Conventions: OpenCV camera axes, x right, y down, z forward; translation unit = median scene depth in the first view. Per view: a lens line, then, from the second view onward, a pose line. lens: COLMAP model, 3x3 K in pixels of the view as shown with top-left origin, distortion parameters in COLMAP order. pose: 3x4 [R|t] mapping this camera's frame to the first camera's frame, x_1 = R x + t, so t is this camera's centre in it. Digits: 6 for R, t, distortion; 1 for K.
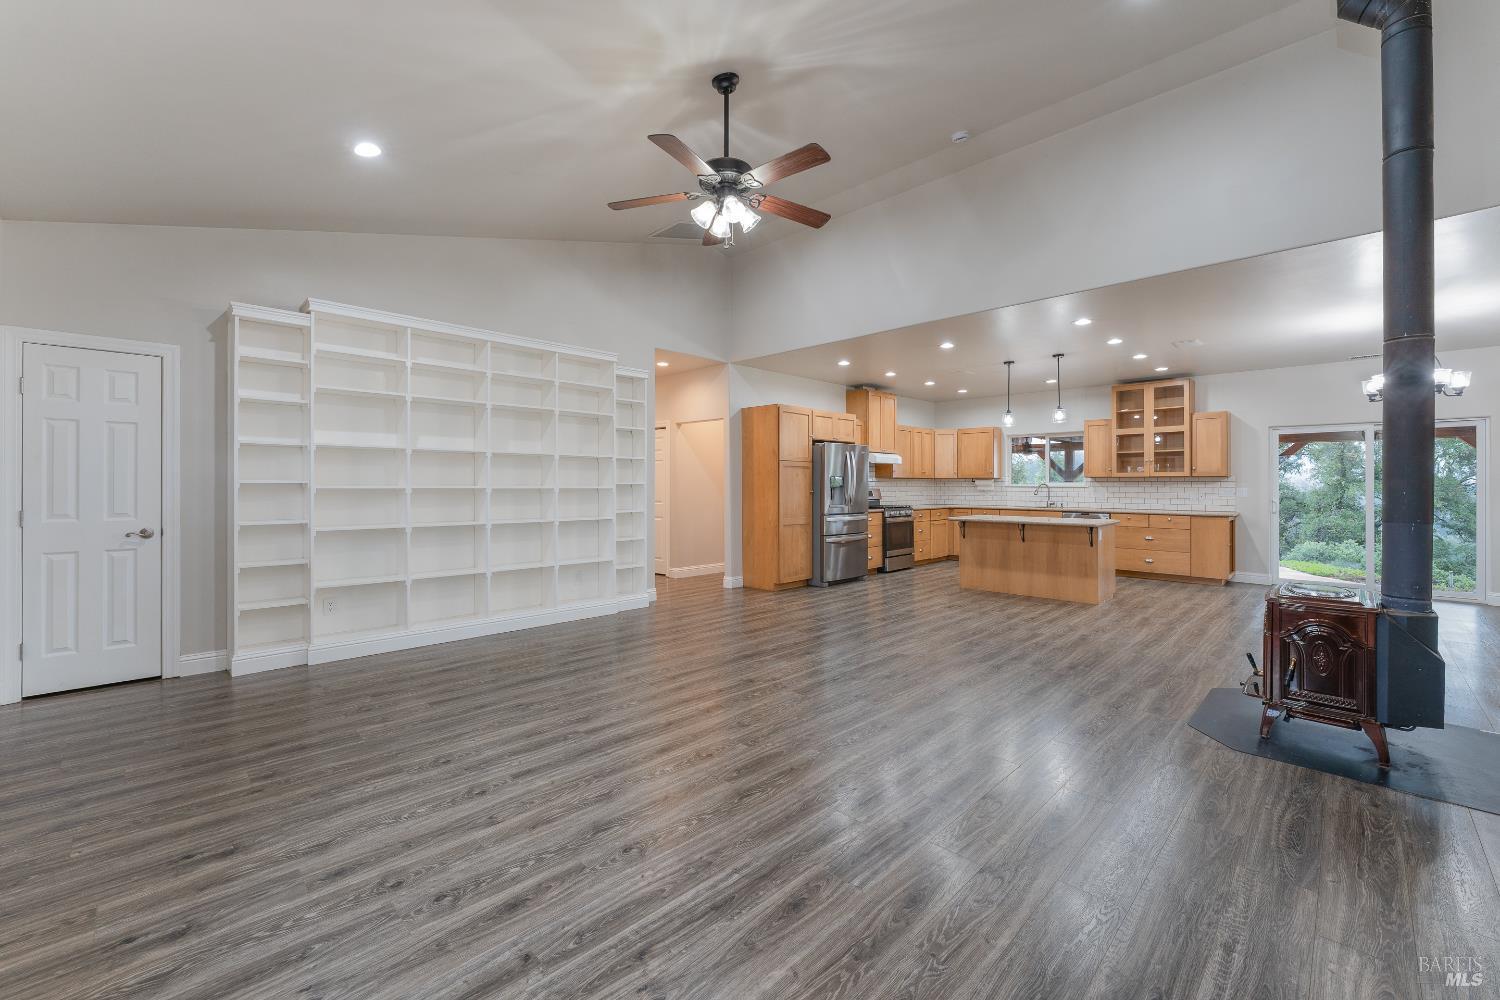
lens RADIAL K [[579.8, 0, 748.3], [0, 579.8, 488.1], [0, 0, 1]] dist [-0.003217, -0.000476]
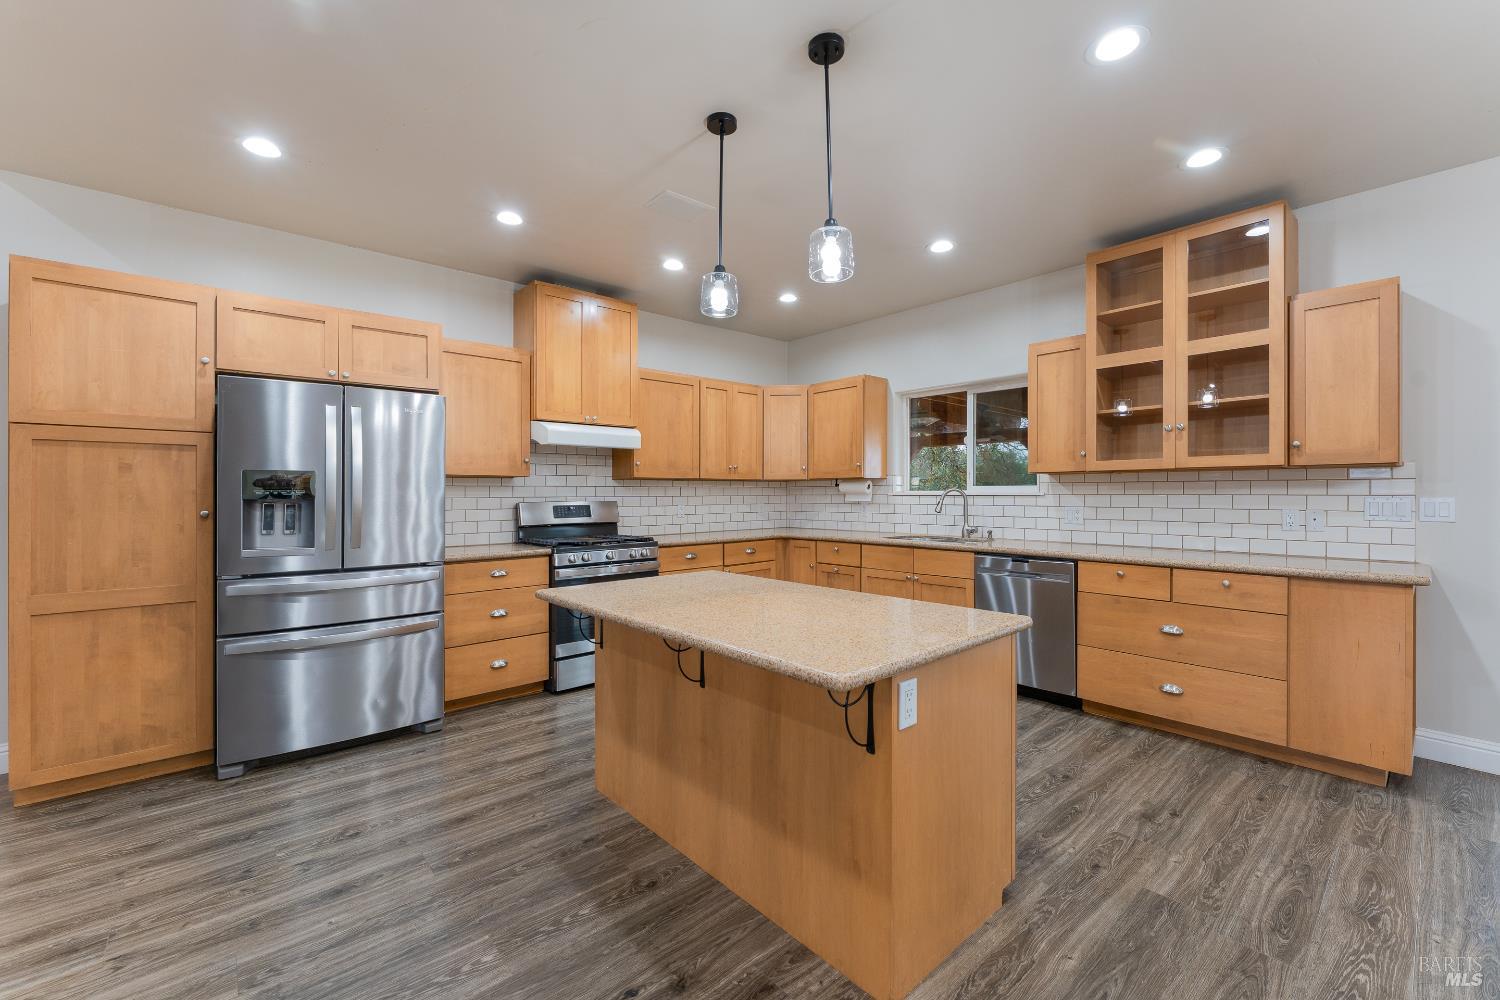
lens RADIAL K [[607.5, 0, 752.9], [0, 607.5, 502.1], [0, 0, 1]] dist [-0.001565, -0.000495]
pose [[0.998878, -0.005112, -0.047082, 0.409870], [0.005526, 0.999947, 0.008664, -0.001839], [0.047035, -0.008915, 0.998853, 0.553919]]
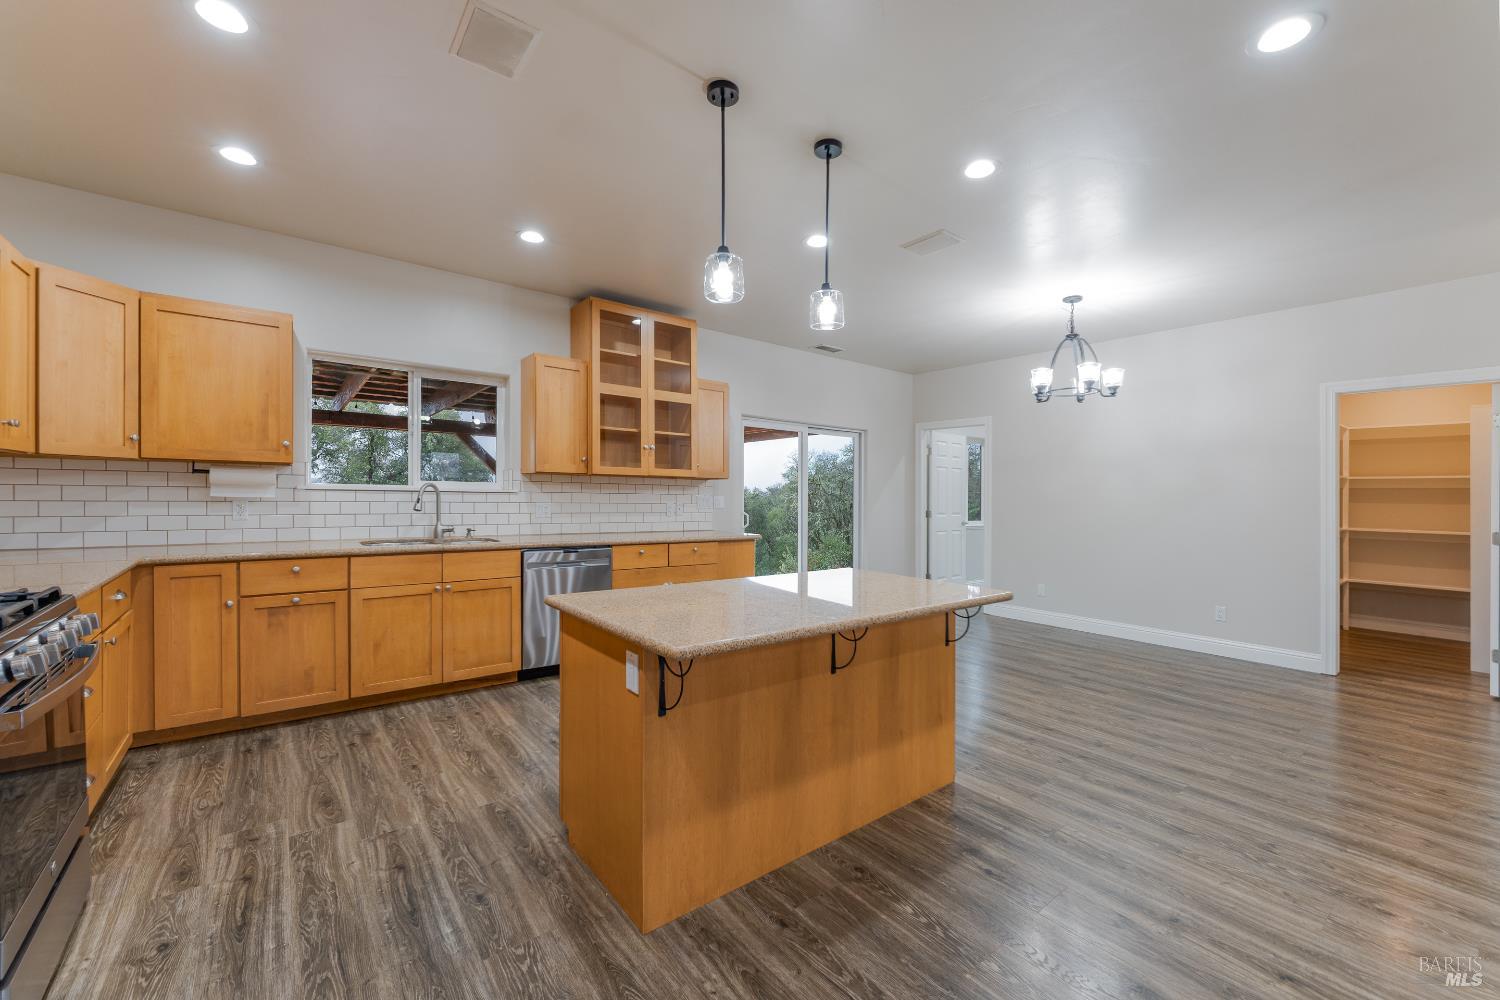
lens RADIAL K [[604.7, 0, 748.5], [0, 604.7, 494.2], [0, 0, 1]] dist [-0.000258, -0.000410]
pose [[0.110091, -0.000897, 0.993921, 0.112495], [-0.011550, 0.999931, 0.002182, -0.003804], [-0.993854, -0.011720, 0.110073, 0.803897]]
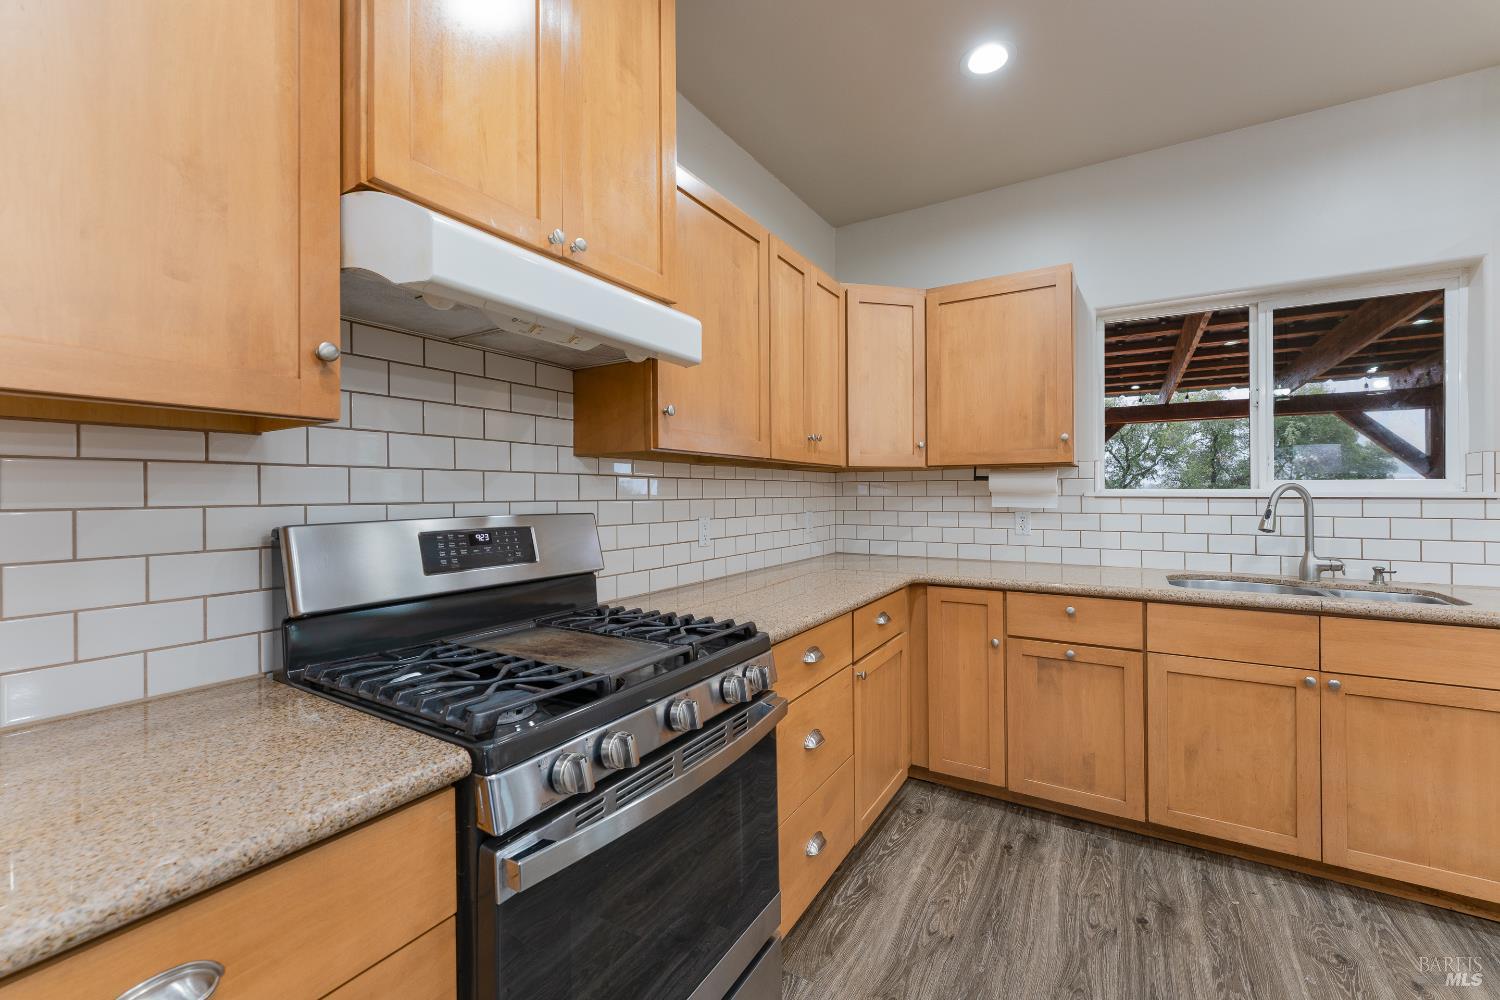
lens RADIAL K [[607.5, 0, 752.9], [0, 607.5, 502.1], [0, 0, 1]] dist [-0.001565, -0.000495]
pose [[0.968849, -0.007335, 0.247545, 0.255343], [0.004925, 0.999934, 0.010354, -0.004381], [-0.247605, -0.008812, 0.968821, 0.900915]]
